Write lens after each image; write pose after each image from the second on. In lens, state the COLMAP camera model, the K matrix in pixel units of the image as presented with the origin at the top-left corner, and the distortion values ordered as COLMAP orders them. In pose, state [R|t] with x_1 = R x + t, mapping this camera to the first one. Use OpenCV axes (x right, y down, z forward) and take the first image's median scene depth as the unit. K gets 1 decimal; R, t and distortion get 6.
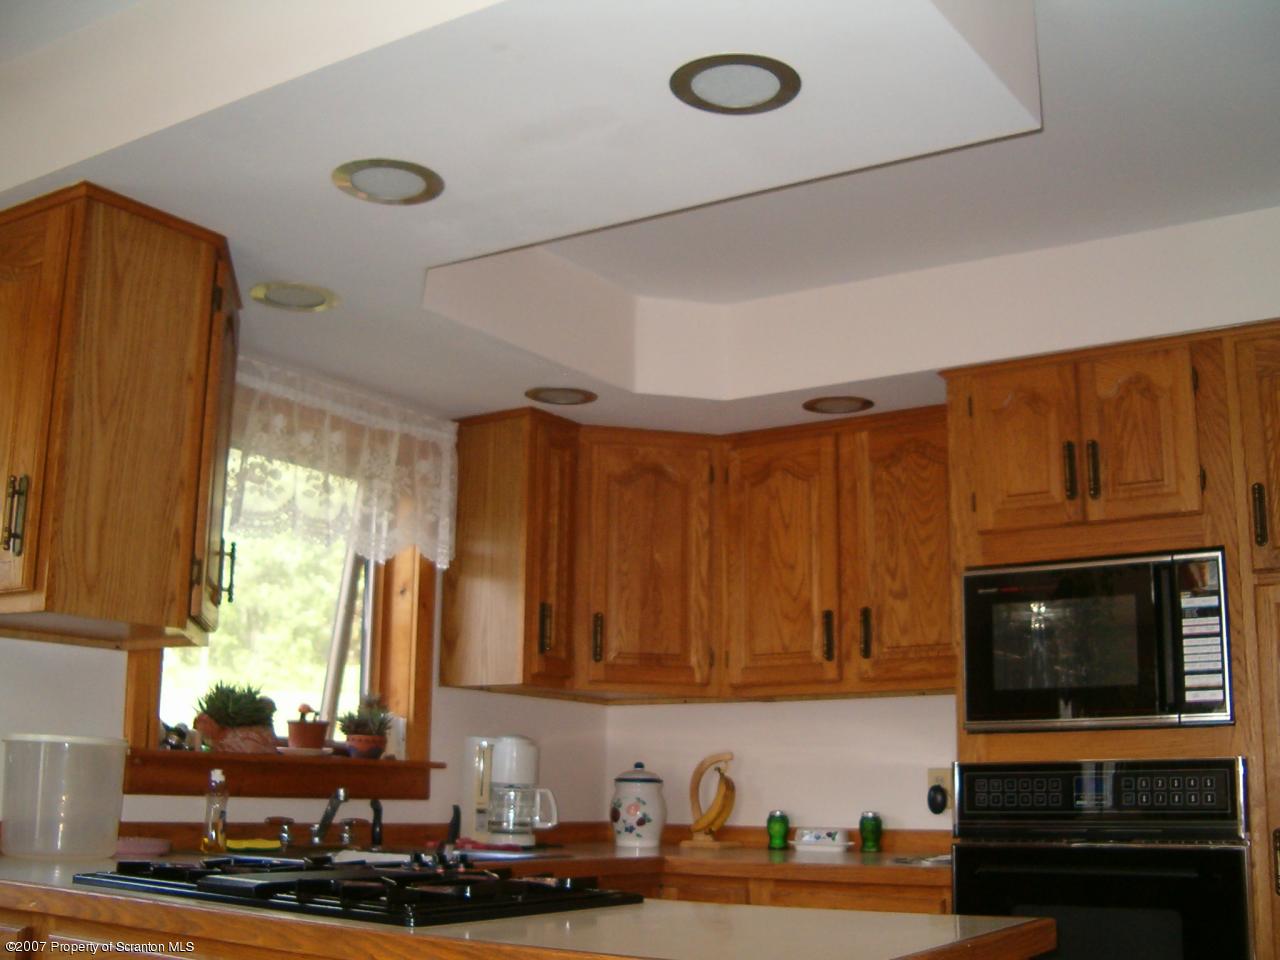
lens RADIAL K [[1473.6, 0, 640.0], [0, 1473.6, 480.0], [0, 0, 1]] dist [-0.265769, 0.382623]
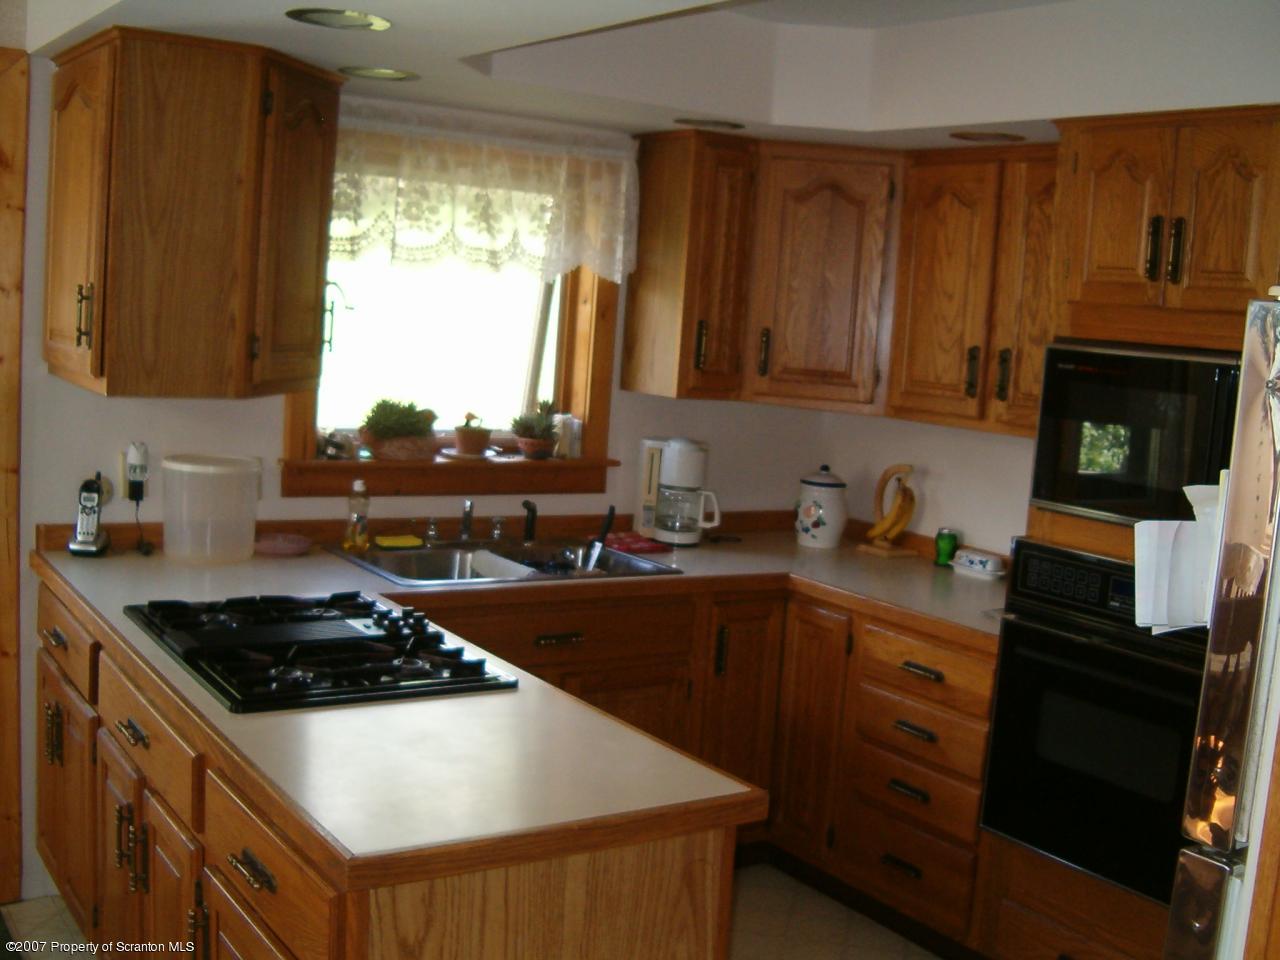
lens RADIAL K [[1473.6, 0, 640.0], [0, 1473.6, 480.0], [0, 0, 1]] dist [-0.265769, 0.382623]
pose [[0.917516, 0.098466, -0.385316, 0.308822], [0.025165, 0.952549, 0.303343, -0.126897], [0.396902, -0.288018, 0.871501, 0.042264]]
